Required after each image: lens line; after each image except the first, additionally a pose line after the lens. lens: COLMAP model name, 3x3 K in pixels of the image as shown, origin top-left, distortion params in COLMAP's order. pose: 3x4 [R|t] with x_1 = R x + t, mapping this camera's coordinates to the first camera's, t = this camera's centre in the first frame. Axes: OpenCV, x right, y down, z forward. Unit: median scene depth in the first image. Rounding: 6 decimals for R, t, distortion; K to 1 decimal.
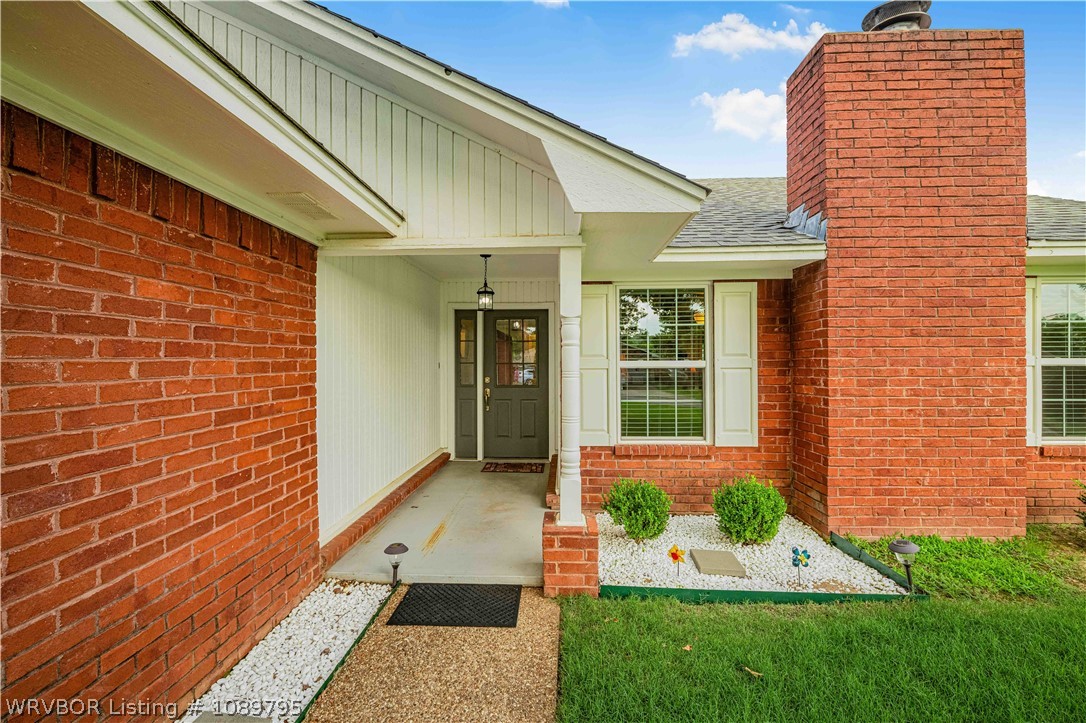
lens RADIAL K [[439.9, 0, 543.4], [0, 439.9, 364.3], [0, 0, 1]] dist [-0.006020, 0.001268]
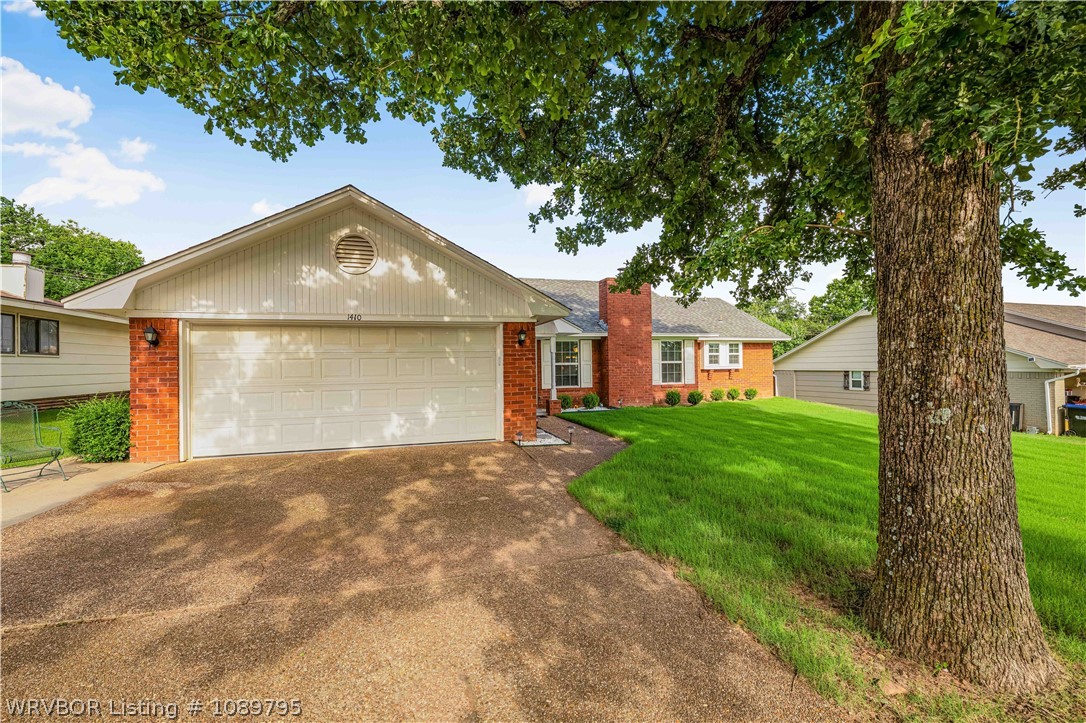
lens RADIAL K [[439.9, 0, 543.2], [0, 439.9, 360.4], [0, 0, 1]] dist [-0.006020, 0.001268]
pose [[0.949474, -0.011618, 0.313632, -1.004210], [0.014416, 0.999874, -0.006604, -0.007212], [-0.313516, 0.010791, 0.949522, -2.258137]]
